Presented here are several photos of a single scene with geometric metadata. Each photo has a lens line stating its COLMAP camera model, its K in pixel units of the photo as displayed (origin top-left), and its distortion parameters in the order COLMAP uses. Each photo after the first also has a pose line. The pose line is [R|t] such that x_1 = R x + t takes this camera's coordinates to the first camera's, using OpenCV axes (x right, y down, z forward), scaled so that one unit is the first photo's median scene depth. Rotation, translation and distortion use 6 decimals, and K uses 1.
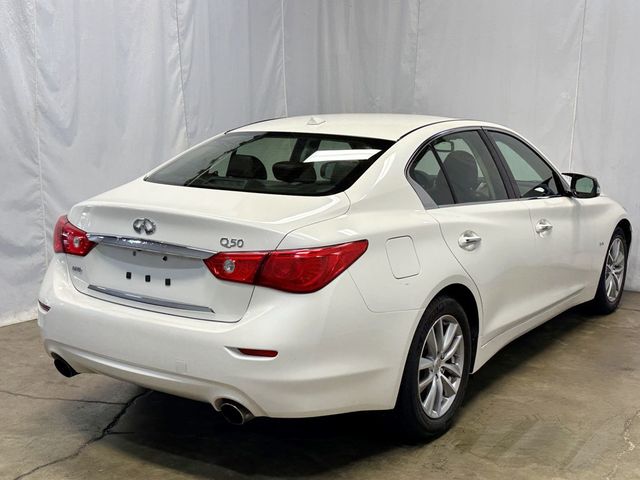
lens RADIAL K [[823.9, 0, 318.5], [0, 823.9, 241.9], [0, 0, 1]] dist [0.107440, 0.000000]
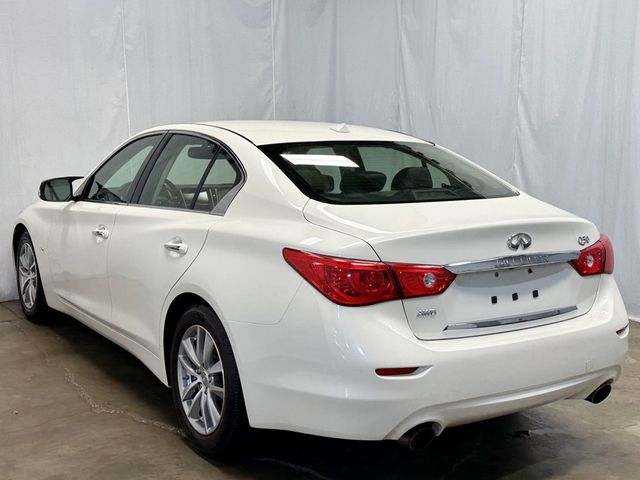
lens RADIAL K [[823.9, 0, 318.7], [0, 823.9, 238.2], [0, 0, 1]] dist [0.107440, 0.000000]
pose [[0.385001, -0.137885, 0.912558, -1.169060], [0.143602, 0.985684, 0.088350, -0.140037], [-0.911676, 0.097031, 0.399290, 0.834941]]
